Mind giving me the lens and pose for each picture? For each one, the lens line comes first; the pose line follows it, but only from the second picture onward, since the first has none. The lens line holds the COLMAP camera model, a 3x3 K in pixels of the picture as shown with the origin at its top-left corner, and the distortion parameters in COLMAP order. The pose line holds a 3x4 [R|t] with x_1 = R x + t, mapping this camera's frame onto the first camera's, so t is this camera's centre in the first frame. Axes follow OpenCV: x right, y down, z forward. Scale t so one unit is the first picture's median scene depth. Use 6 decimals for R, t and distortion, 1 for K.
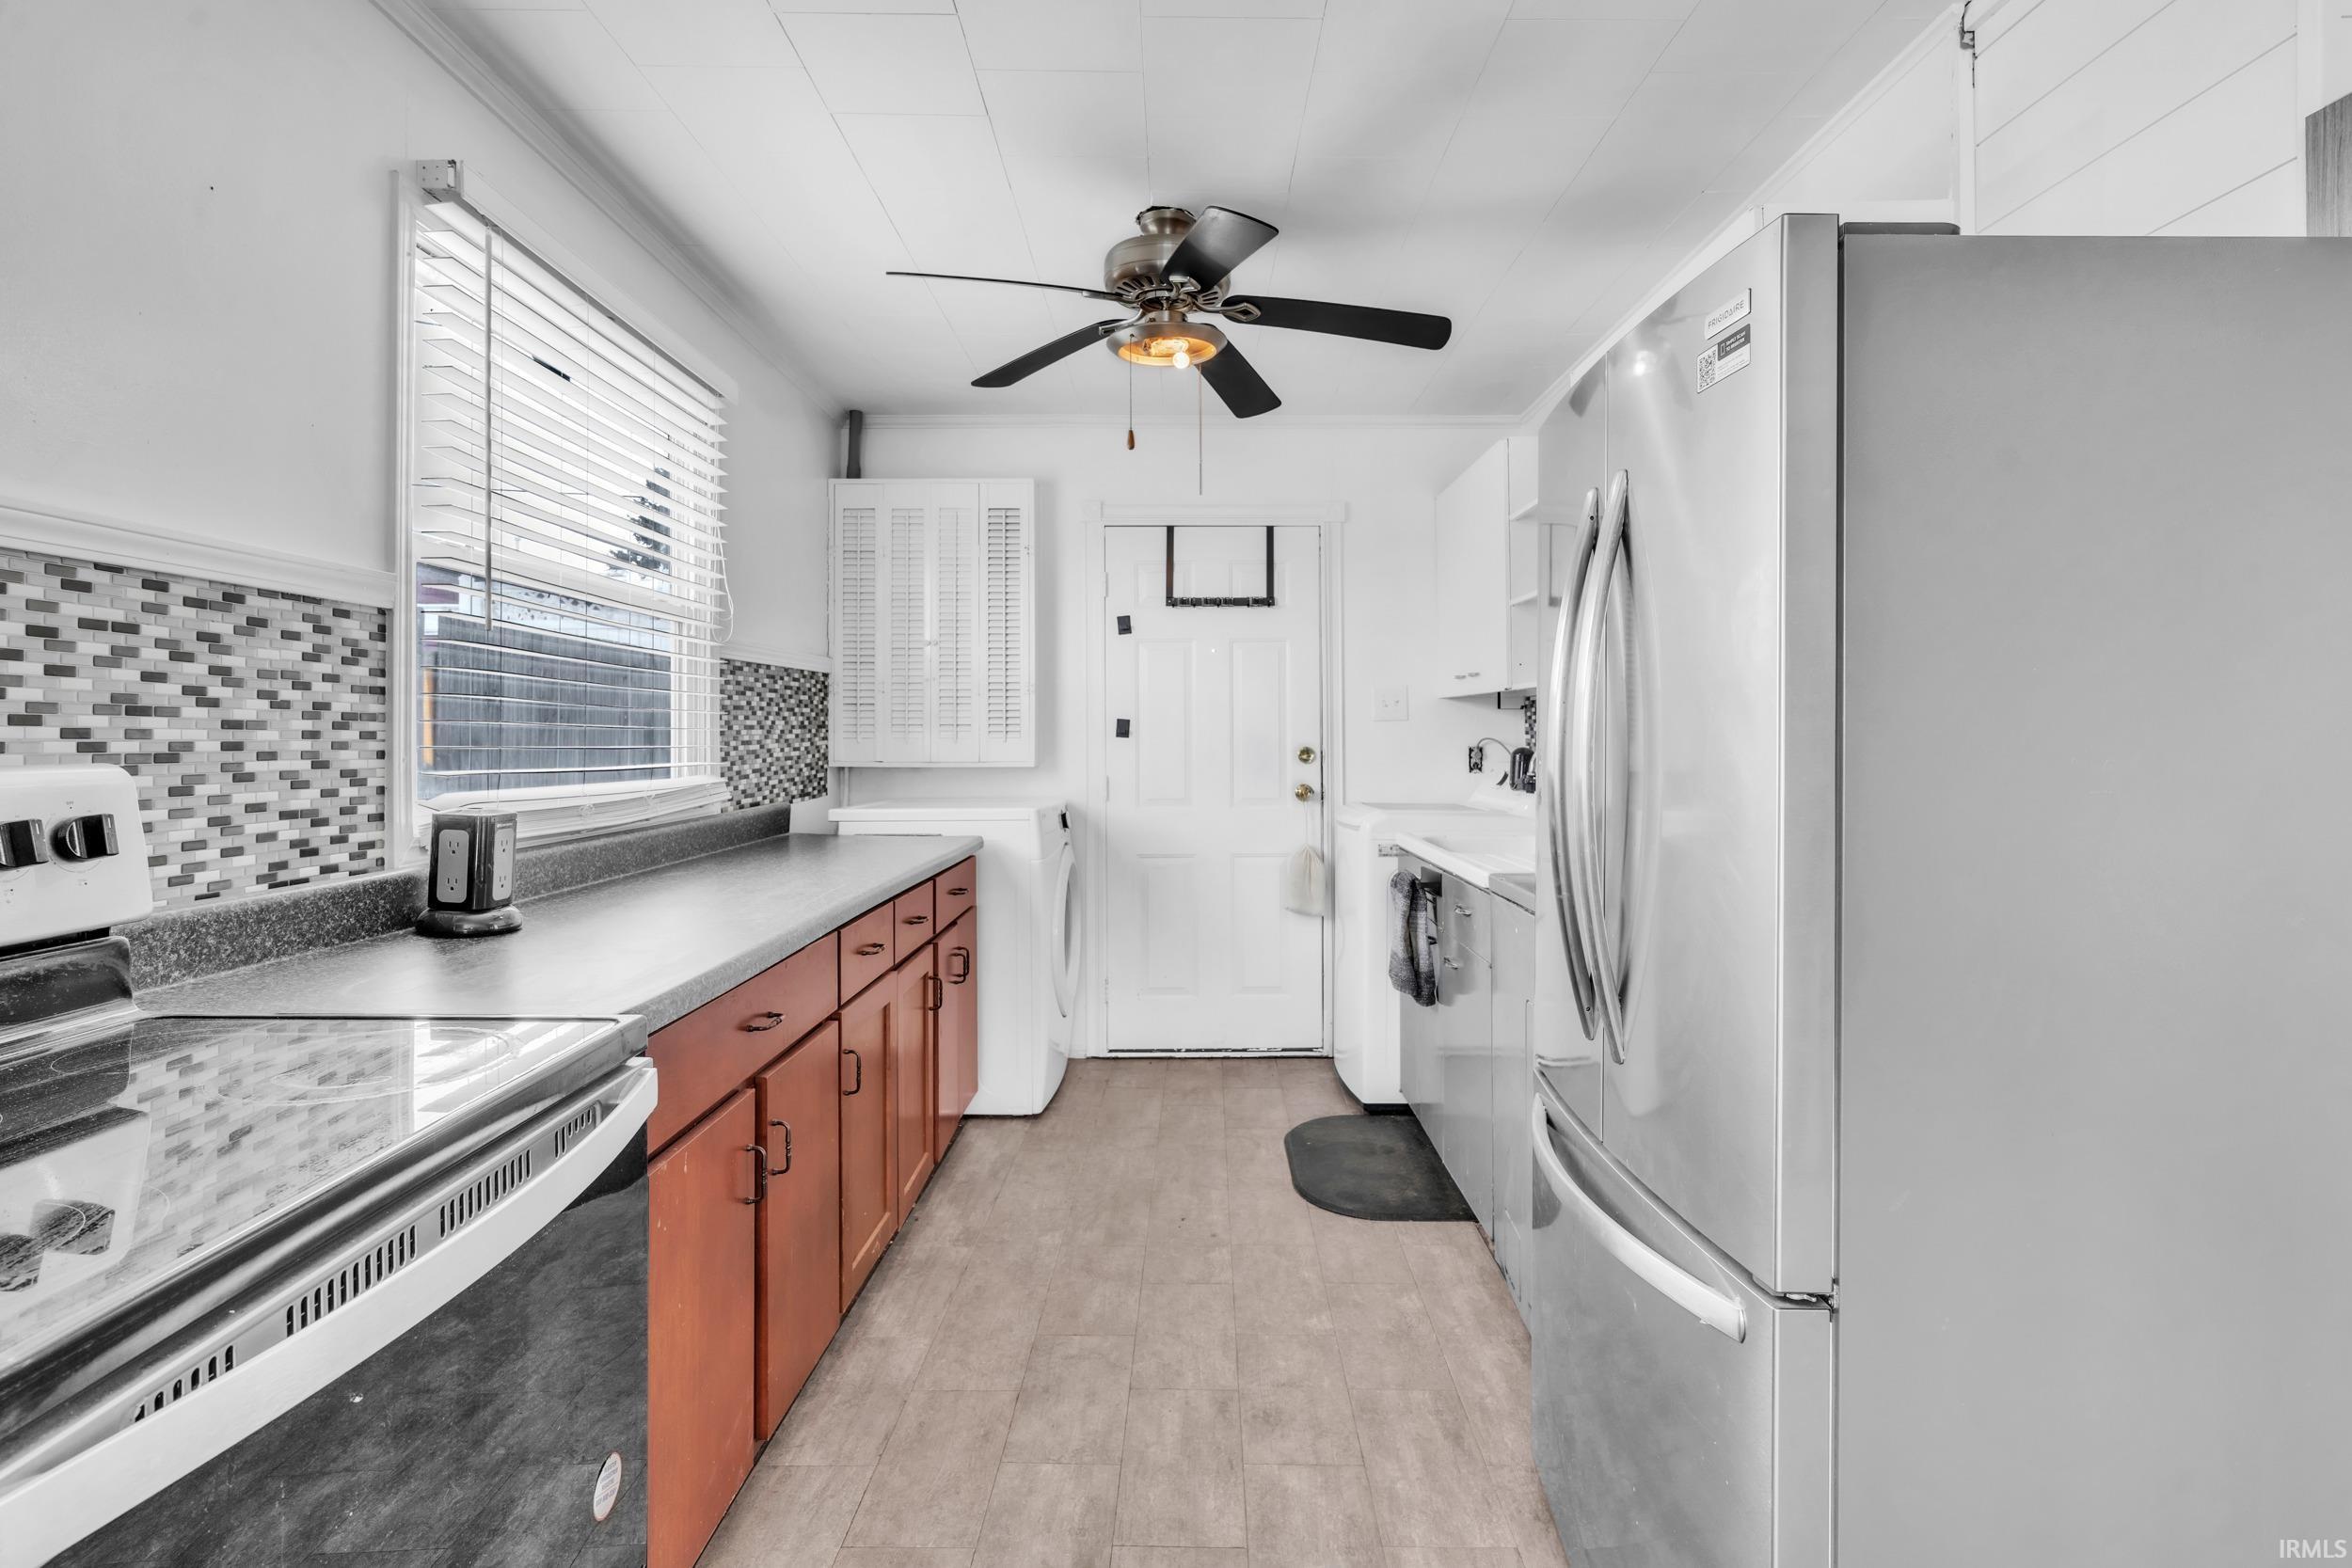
lens RADIAL K [[1096.0, 0, 1223.3], [0, 1096.0, 749.9], [0, 0, 1]] dist [-0.008366, 0.000292]
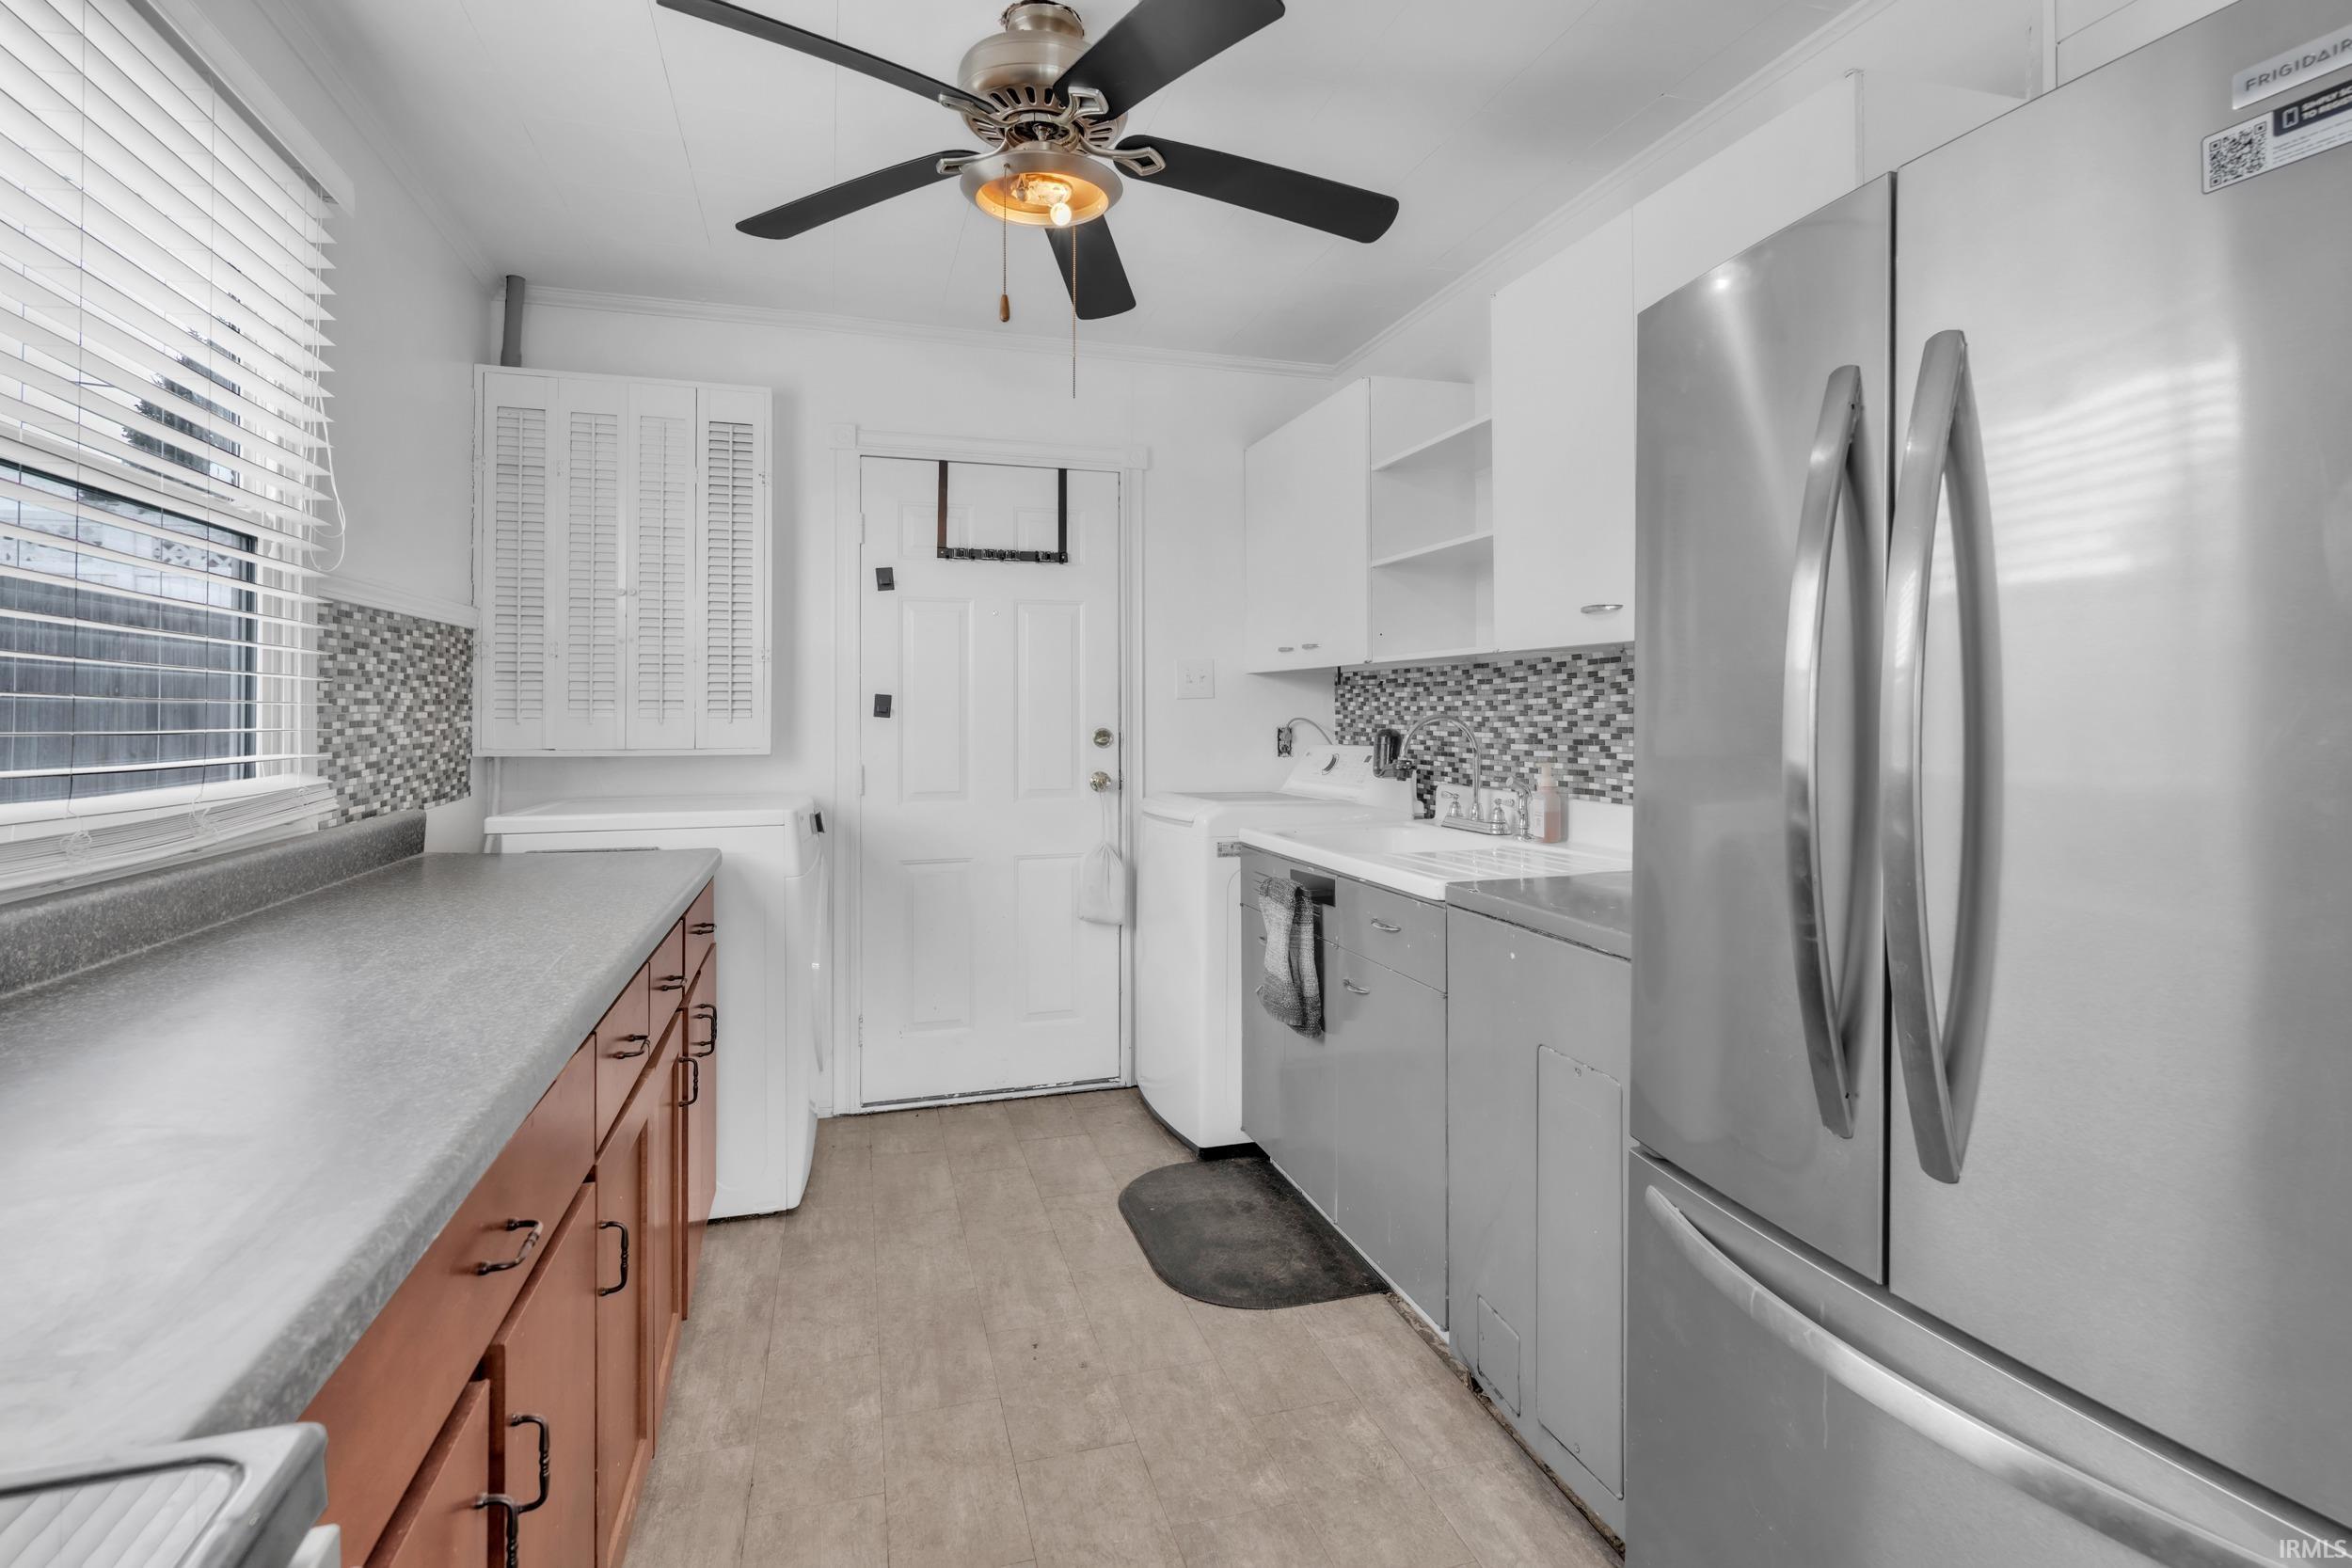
lens RADIAL K [[1085.1, 0, 1180.0], [0, 1085.1, 720.9], [0, 0, 1]] dist [-0.004253, 0.000646]
pose [[0.960031, -0.000509, 0.279892, -0.128757], [0.003060, 0.999958, -0.008678, -0.001258], [-0.279876, 0.009188, 0.959992, 0.203562]]
